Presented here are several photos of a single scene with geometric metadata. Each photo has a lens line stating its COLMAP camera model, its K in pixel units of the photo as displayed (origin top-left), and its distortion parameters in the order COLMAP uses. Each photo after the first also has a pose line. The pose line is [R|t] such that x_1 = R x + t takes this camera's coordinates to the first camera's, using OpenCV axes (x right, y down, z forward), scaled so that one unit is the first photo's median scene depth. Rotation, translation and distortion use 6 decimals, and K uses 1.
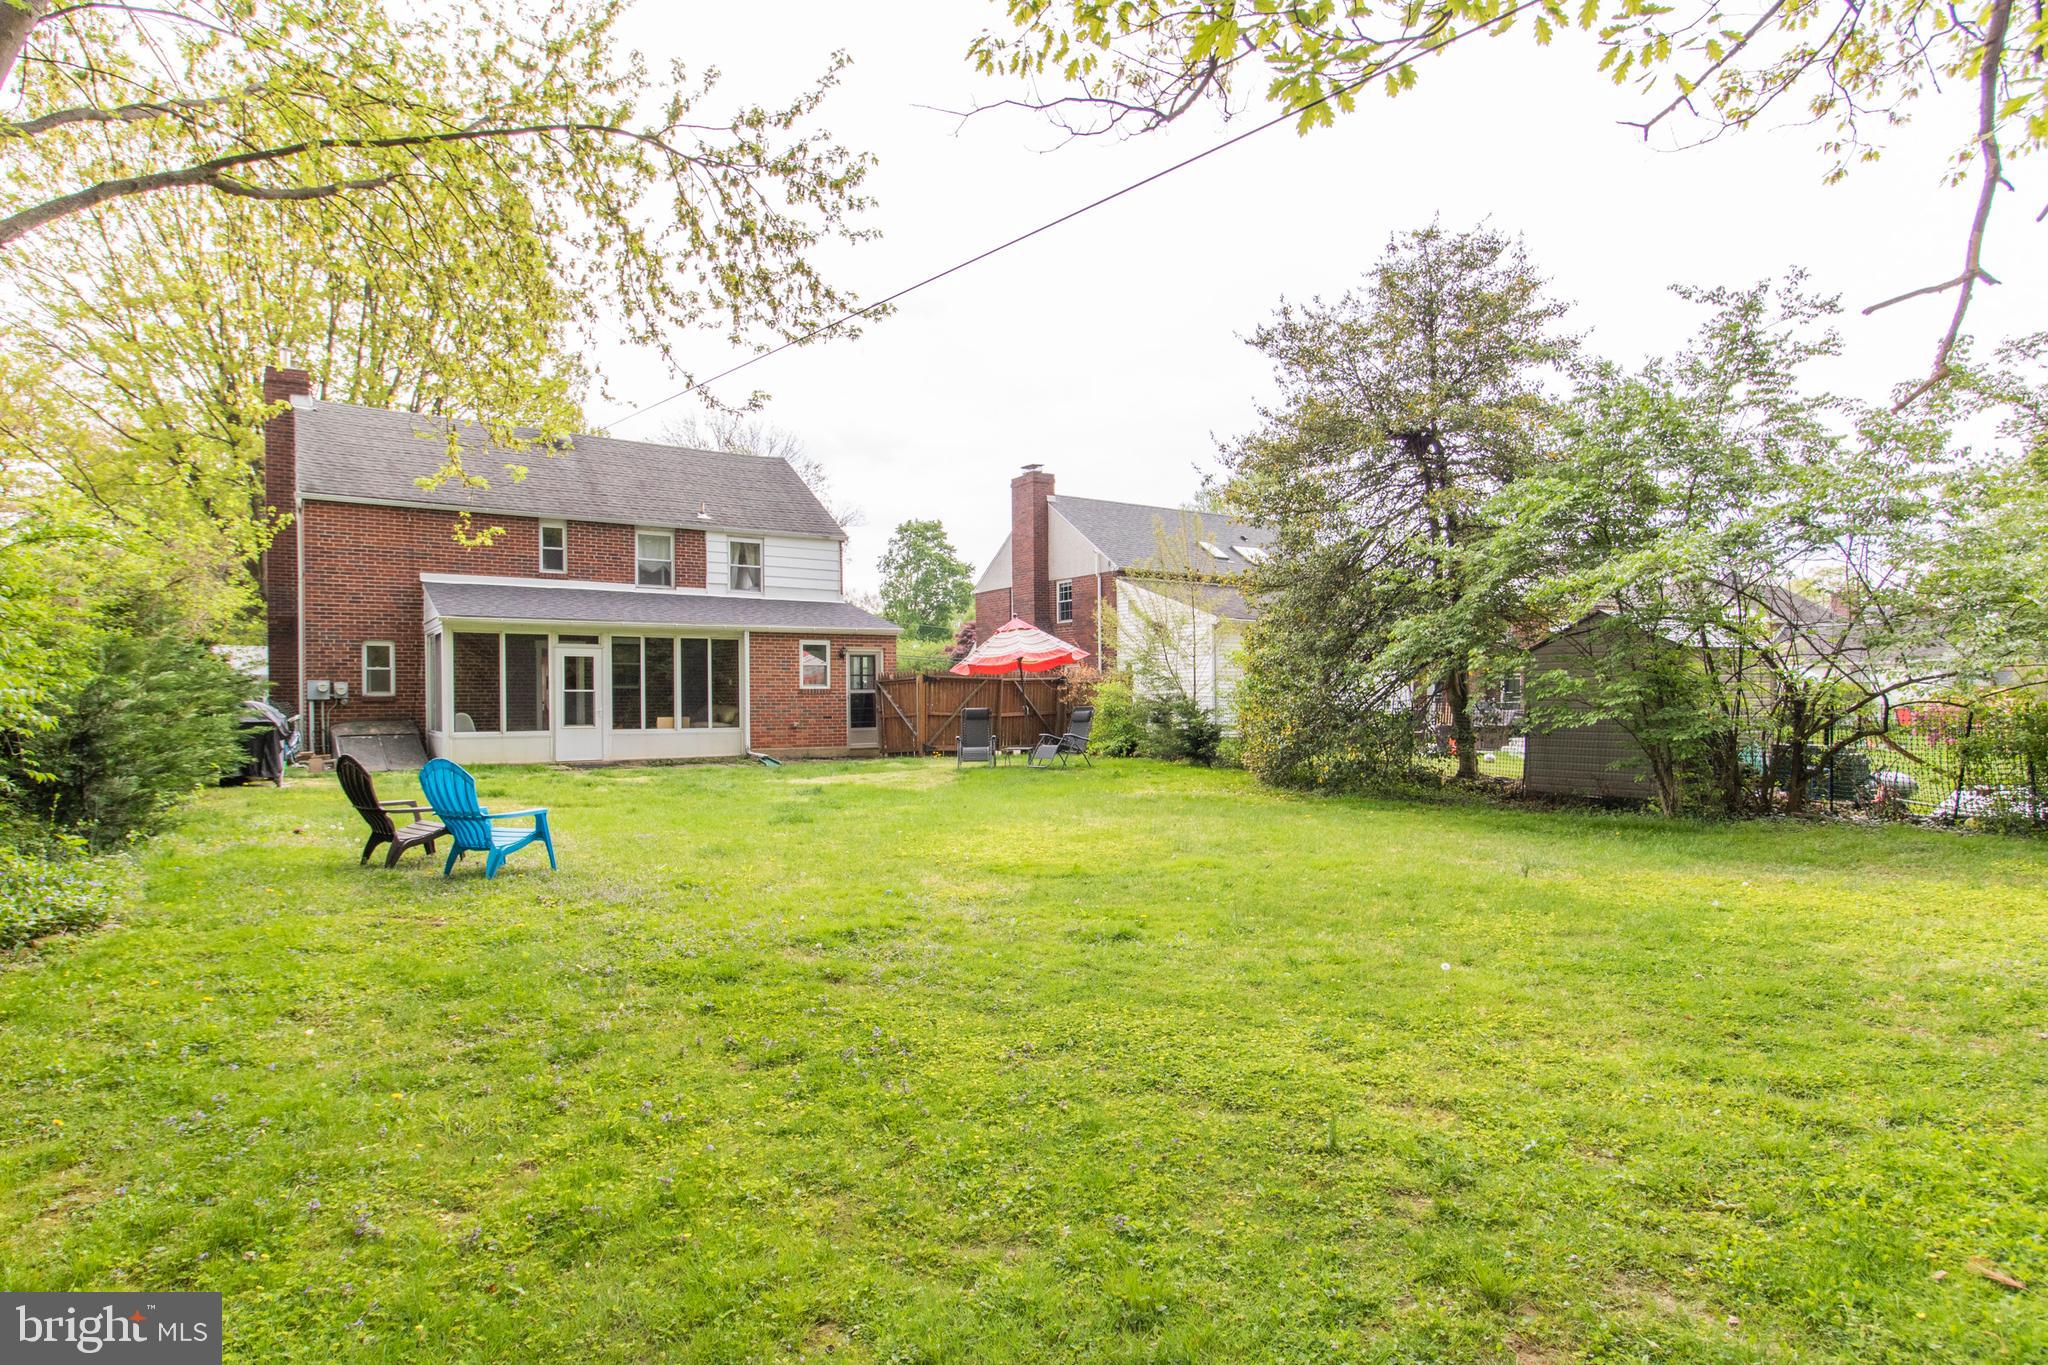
lens RADIAL K [[1142.6, 0, 1022.2], [0, 1142.6, 687.8], [0, 0, 1]] dist [0.000292, 0.000013]
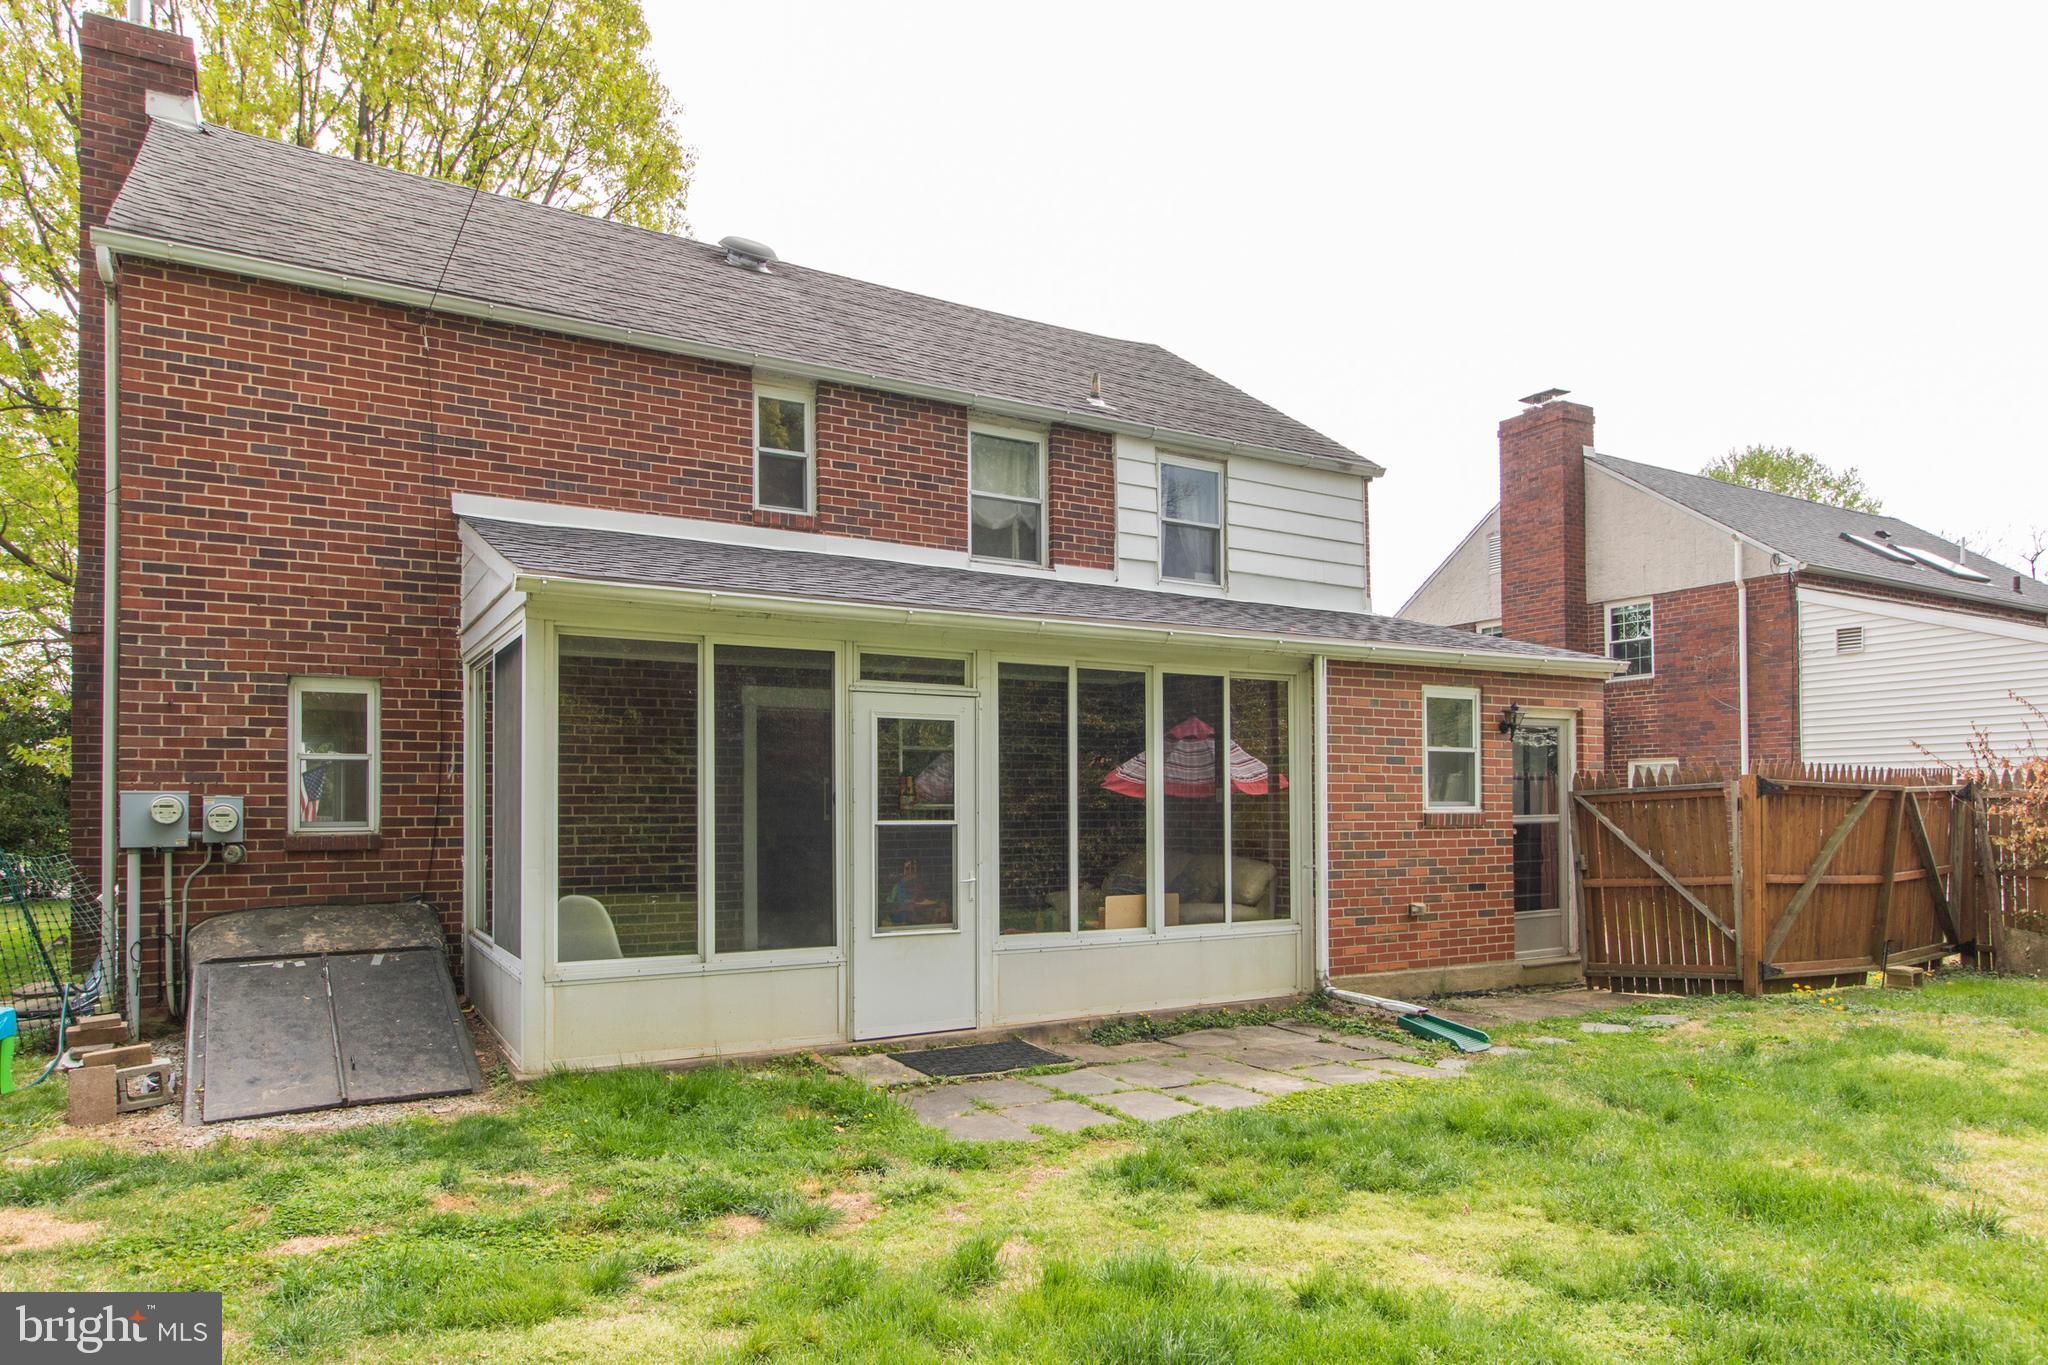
lens RADIAL K [[1271.7, 0, 1024.9], [0, 1271.7, 770.2], [0, 0, 1]] dist [0.003108, -0.000332]
pose [[0.998759, 0.000828, -0.049793, -0.322860], [-0.001848, 0.999789, -0.020450, -0.004859], [0.049766, 0.020517, 0.998550, 0.603085]]
